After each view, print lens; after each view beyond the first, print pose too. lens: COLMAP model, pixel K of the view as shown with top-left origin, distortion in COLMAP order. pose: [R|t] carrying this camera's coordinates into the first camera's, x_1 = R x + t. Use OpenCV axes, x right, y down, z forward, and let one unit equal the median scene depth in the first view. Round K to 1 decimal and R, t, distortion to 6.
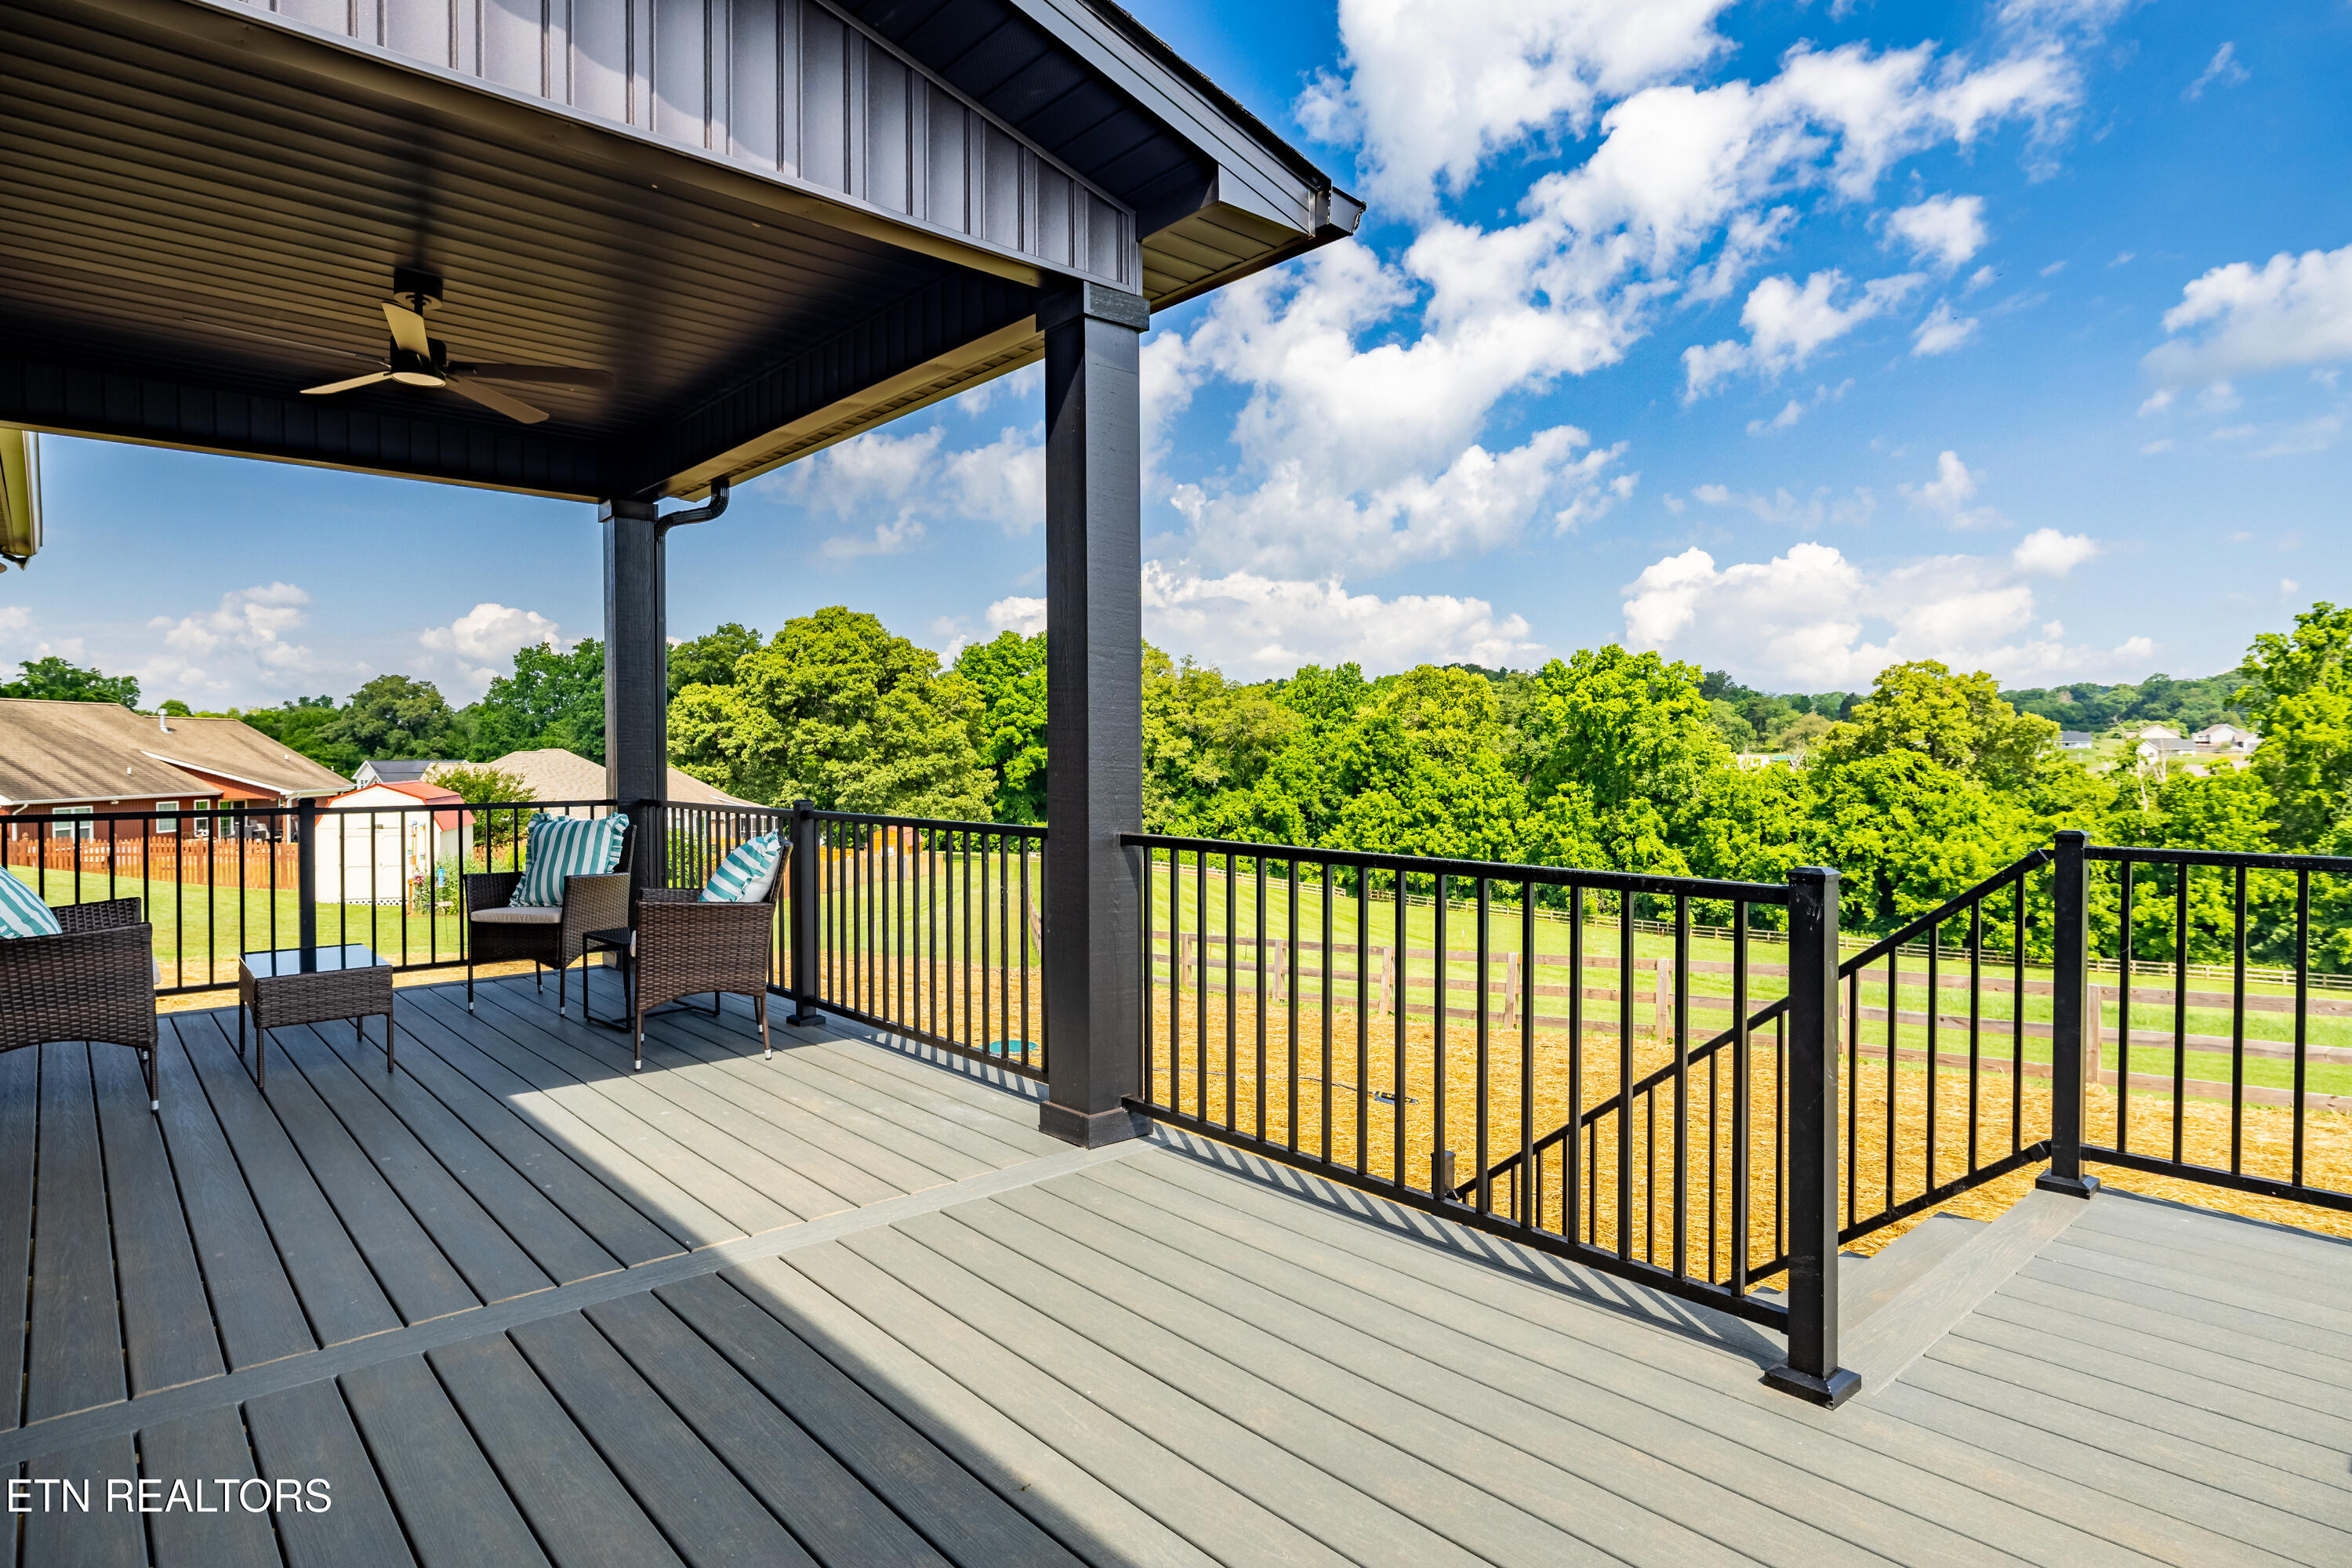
lens RADIAL K [[1284.7, 0, 1179.9], [0, 1284.7, 785.6], [0, 0, 1]] dist [0.010016, 0.003981]
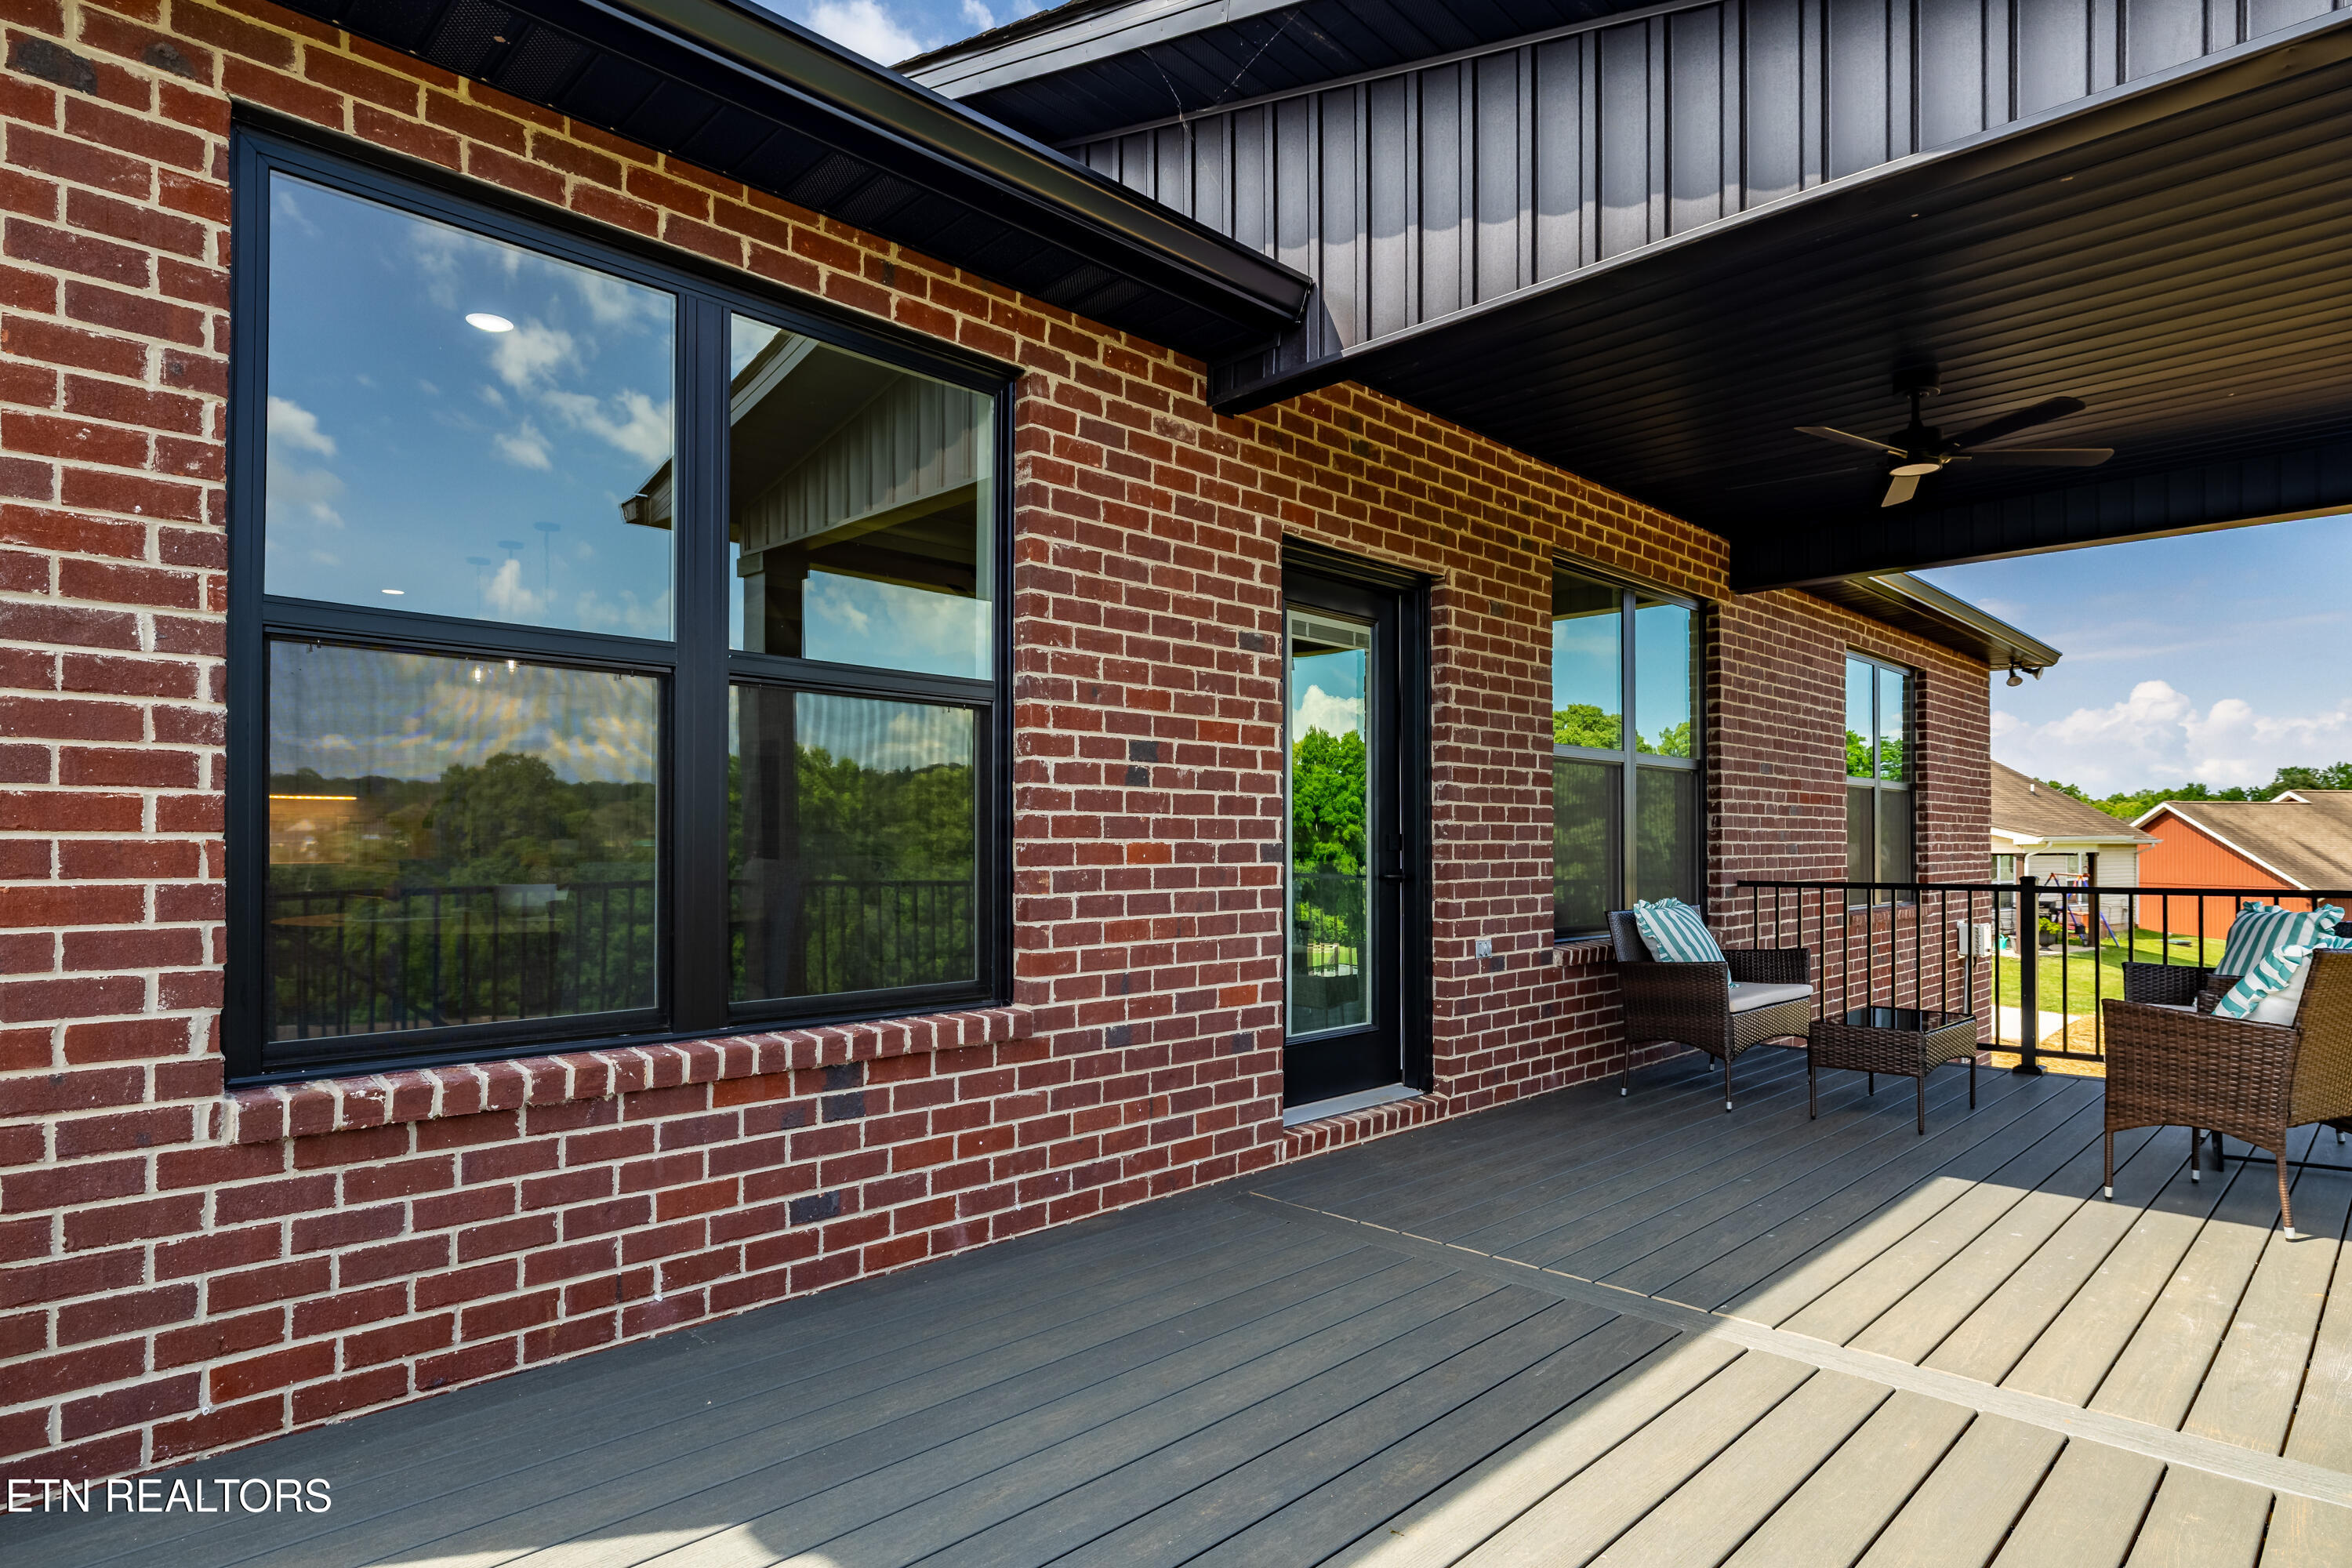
lens RADIAL K [[1258.0, 0, 1200.1], [0, 1258.0, 836.0], [0, 0, 1]] dist [0.002226, -0.000045]
pose [[0.063733, -0.005726, -0.997951, 0.489897], [-0.026584, 0.999619, -0.007433, 0.003361], [0.997613, 0.027003, 0.063556, 0.435960]]
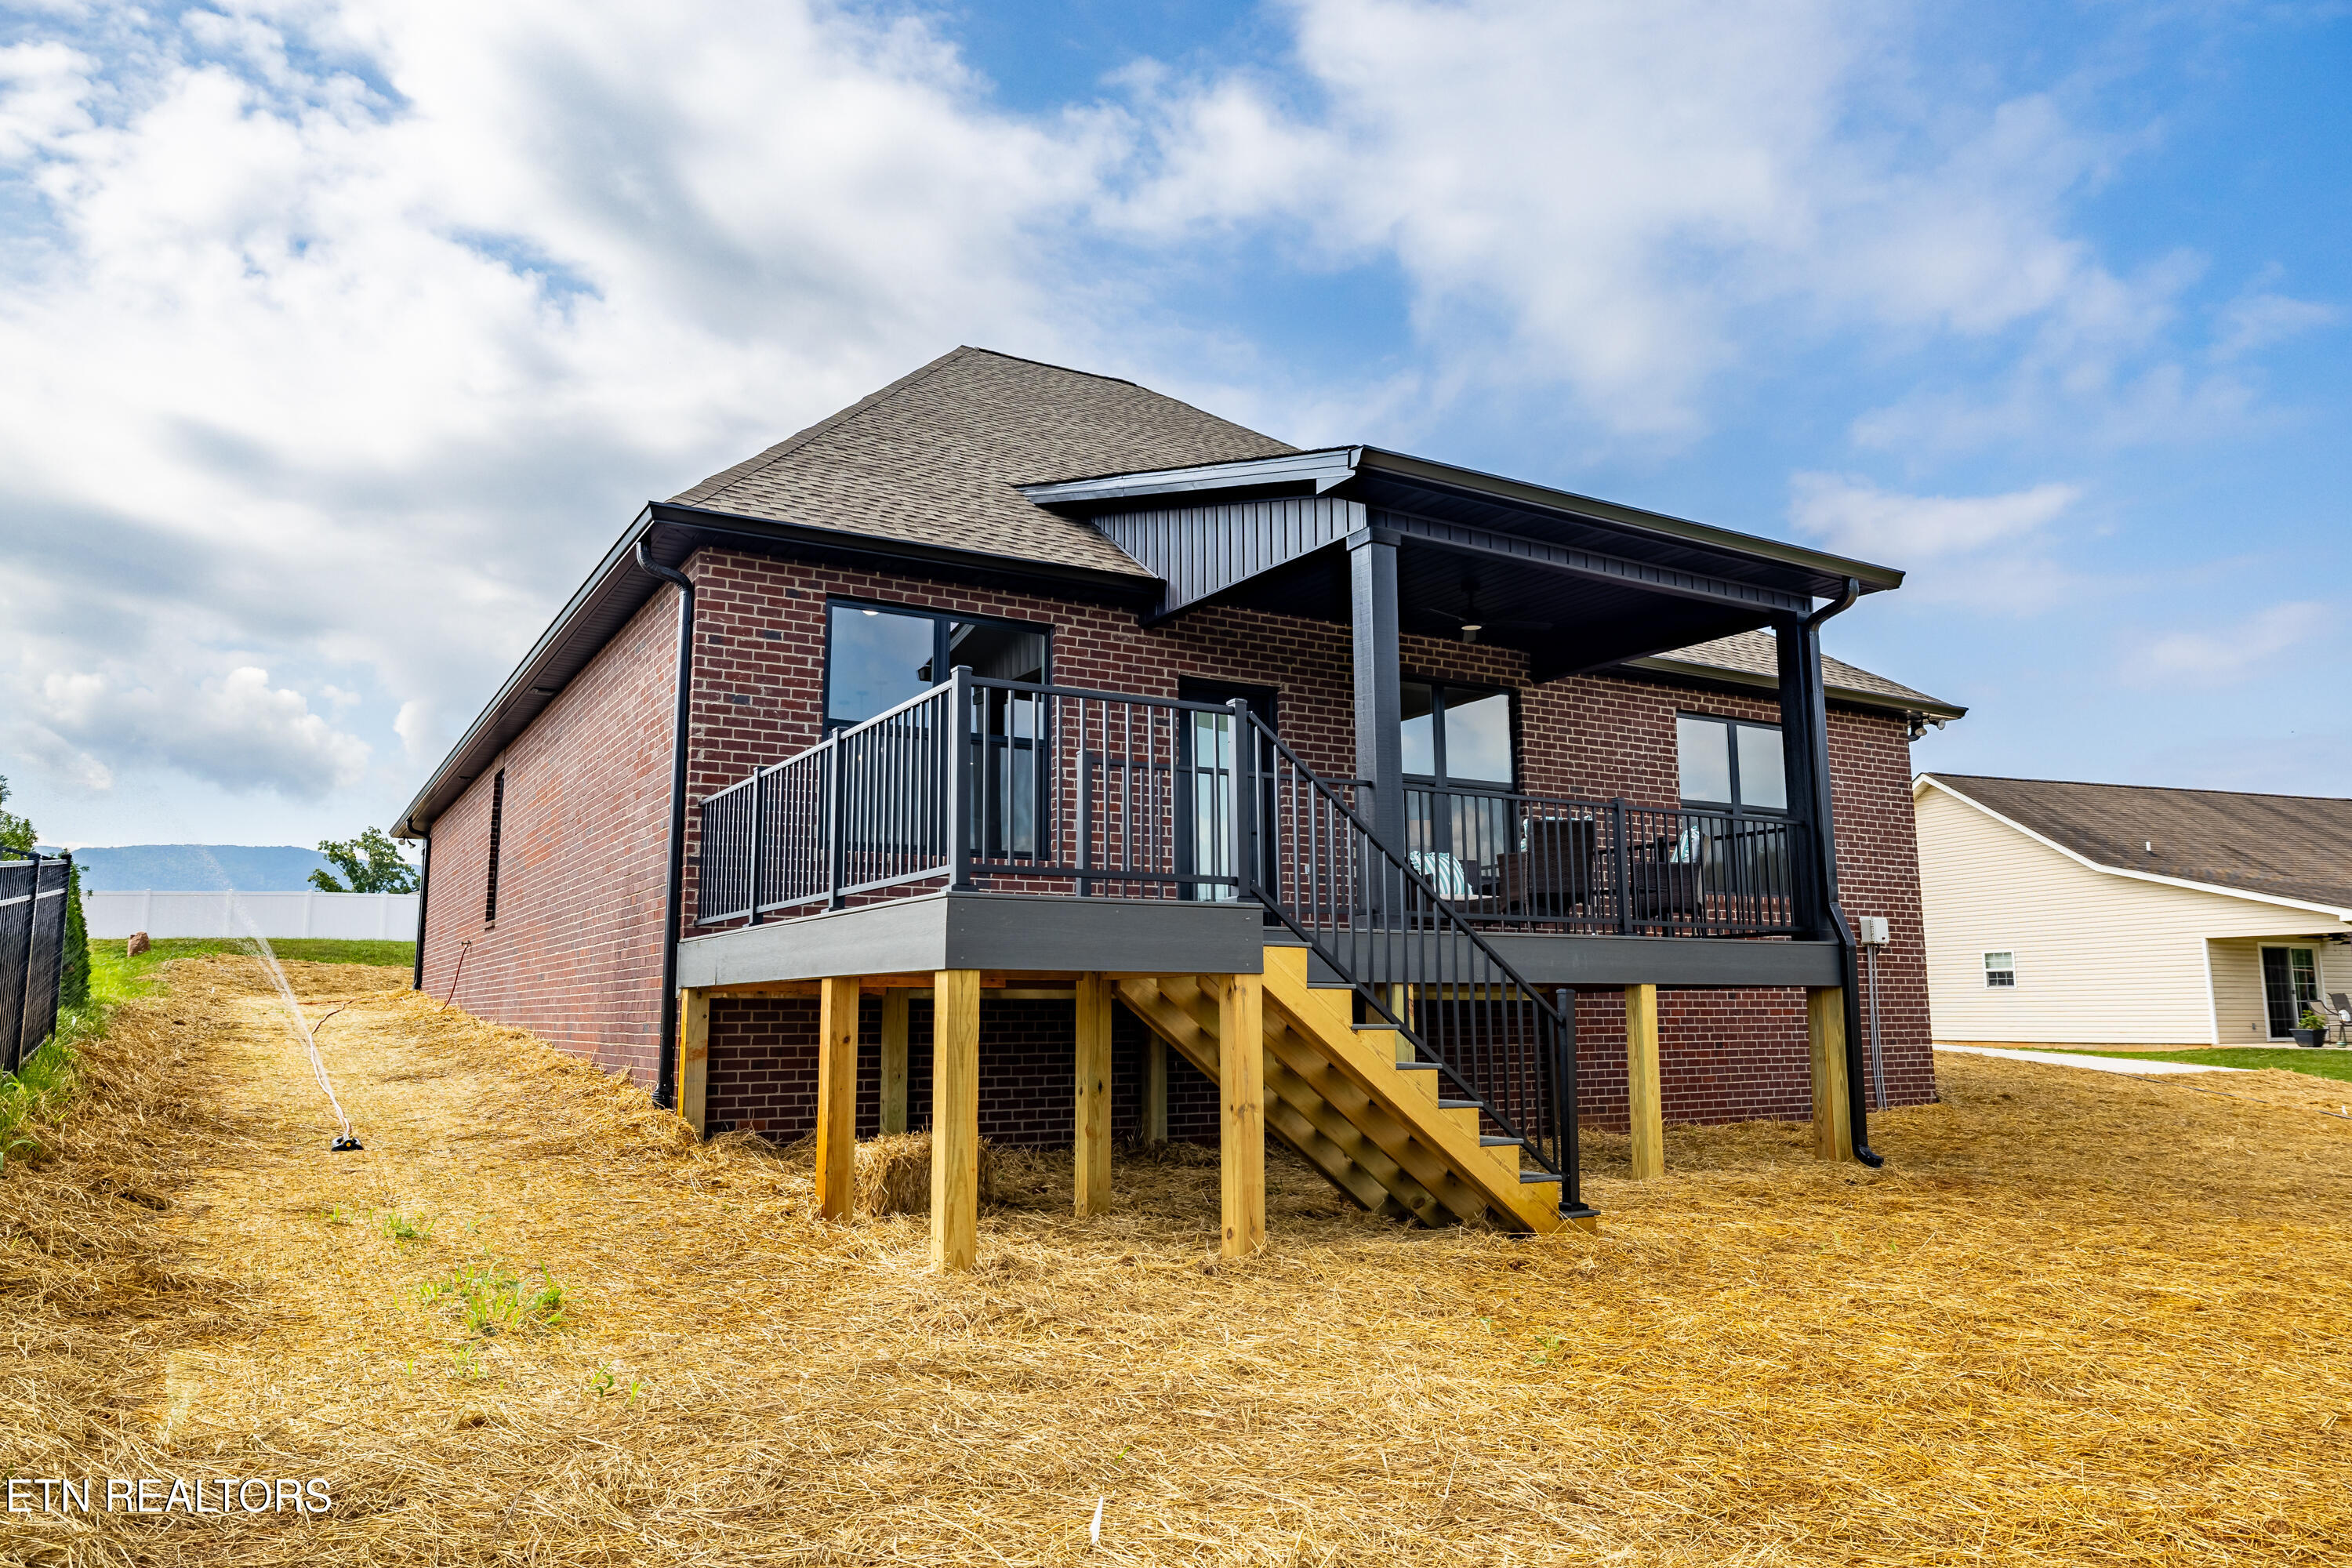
lens RADIAL K [[1543.2, 0, 1171.8], [0, 1543.2, 781.8], [0, 0, 1]] dist [0.001458, -0.001181]
pose [[-0.181858, -0.140178, -0.973282, 1.857236], [-0.020293, 0.990111, -0.138810, 0.269178], [0.983115, -0.005493, -0.182904, 0.928611]]
